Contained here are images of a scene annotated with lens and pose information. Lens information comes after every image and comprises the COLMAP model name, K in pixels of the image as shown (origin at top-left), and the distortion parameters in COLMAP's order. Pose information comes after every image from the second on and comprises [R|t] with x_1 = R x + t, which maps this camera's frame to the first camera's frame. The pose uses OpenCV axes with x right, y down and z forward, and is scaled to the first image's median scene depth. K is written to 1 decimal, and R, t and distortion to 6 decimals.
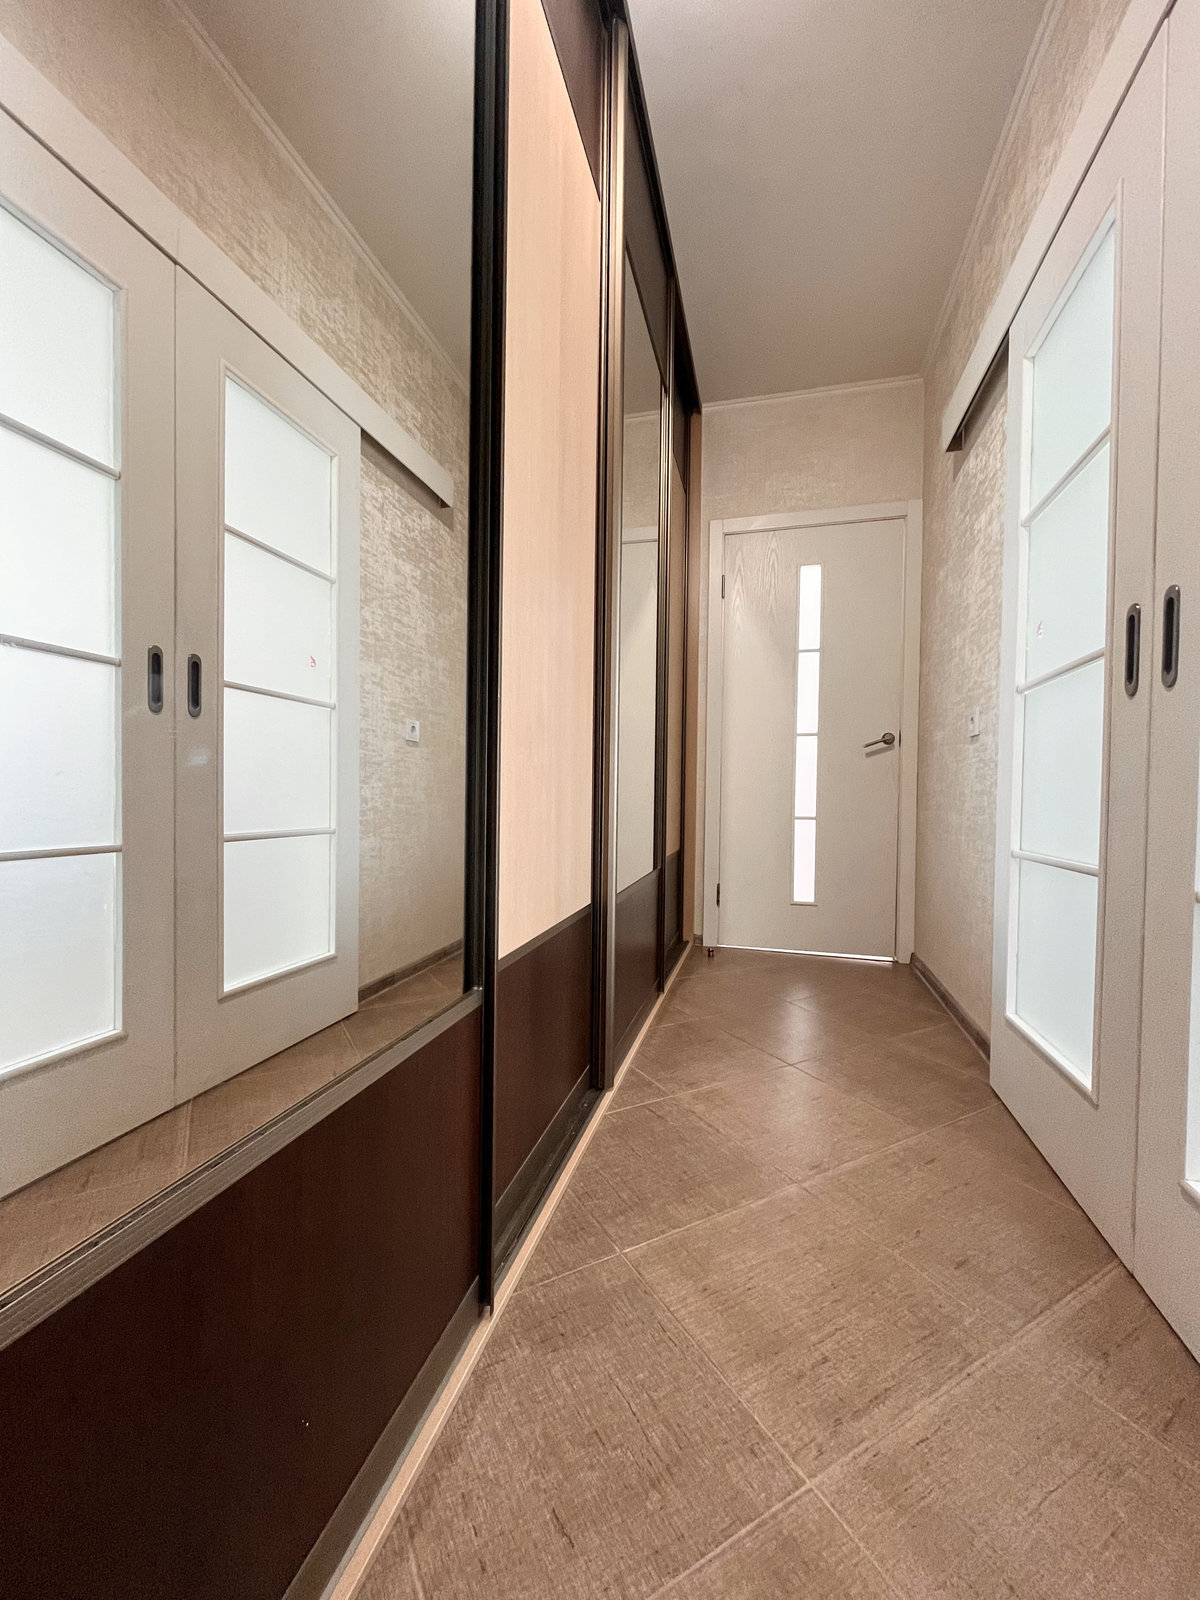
lens RADIAL K [[647.1, 0, 601.6], [0, 647.1, 803.4], [0, 0, 1]] dist [0.000032, -0.000075]
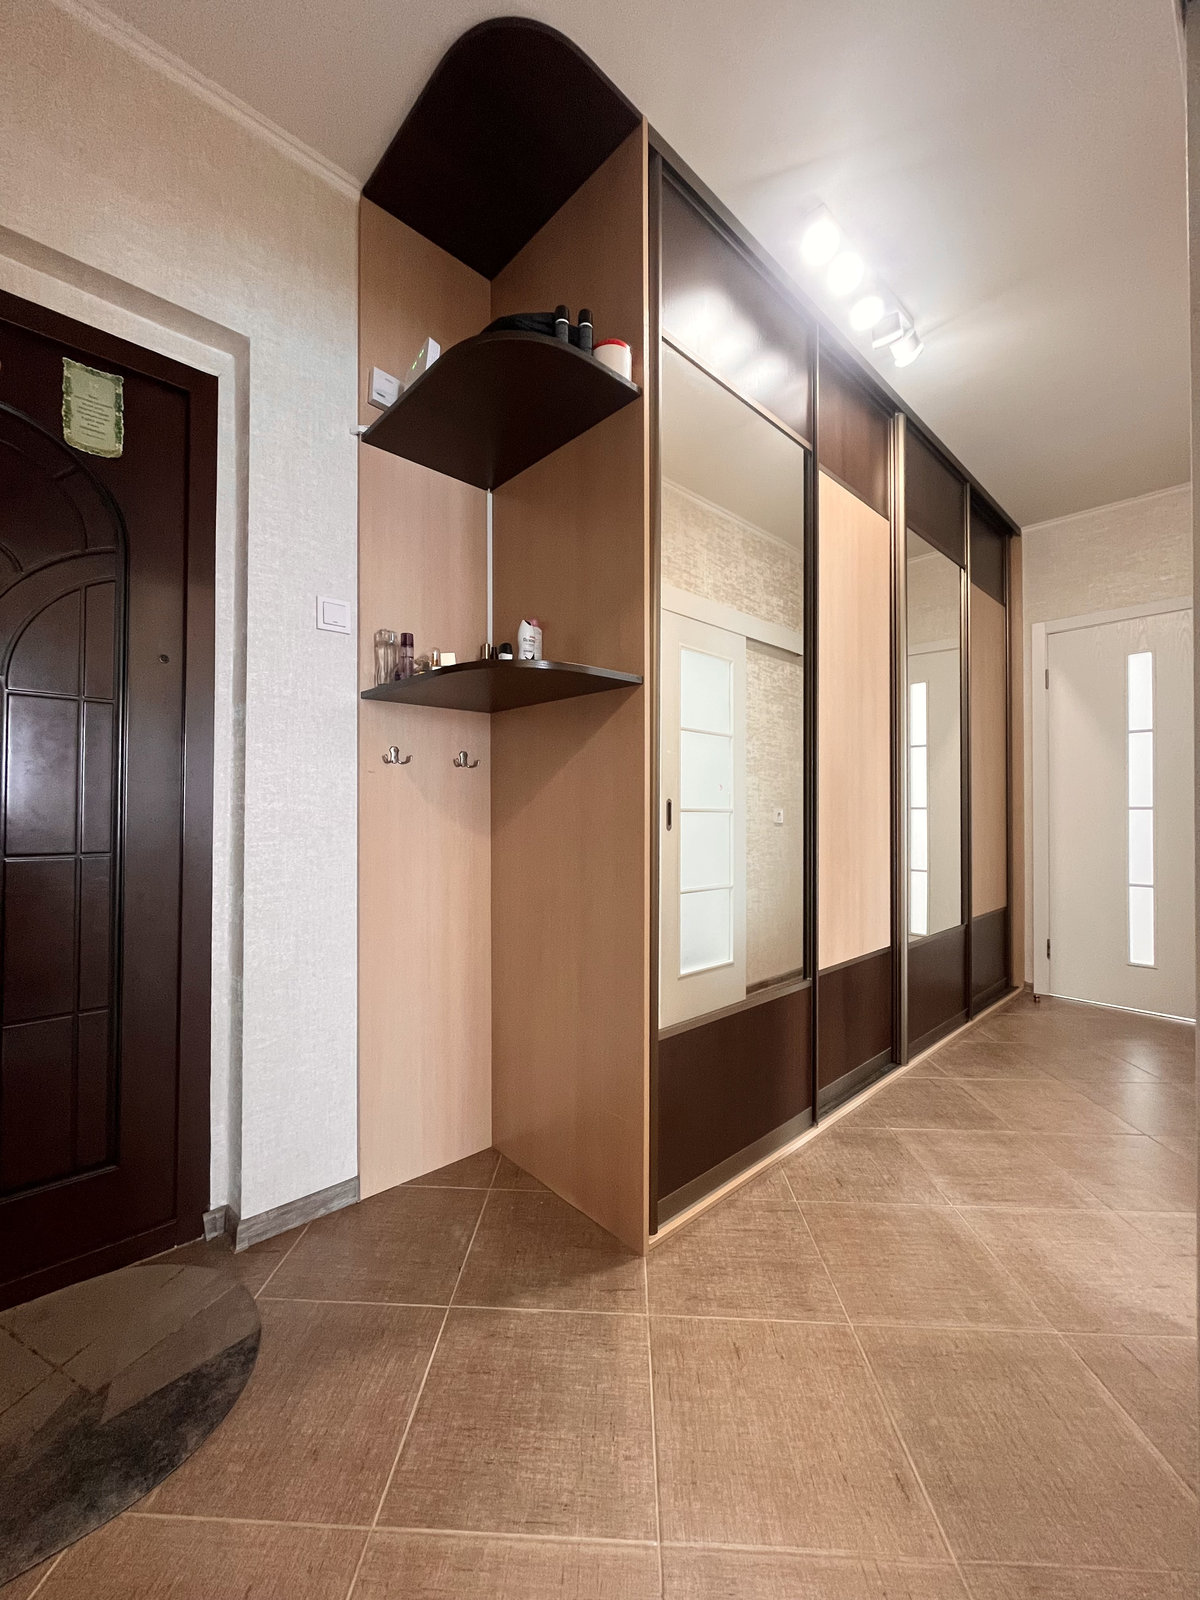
lens RADIAL K [[647.1, 0, 601.6], [0, 647.1, 803.4], [0, 0, 1]] dist [0.000032, -0.000075]
pose [[0.853319, -0.016722, -0.521121, 0.141975], [-0.001967, 0.999375, -0.035290, -0.094563], [0.521386, 0.031139, 0.852753, -0.502988]]
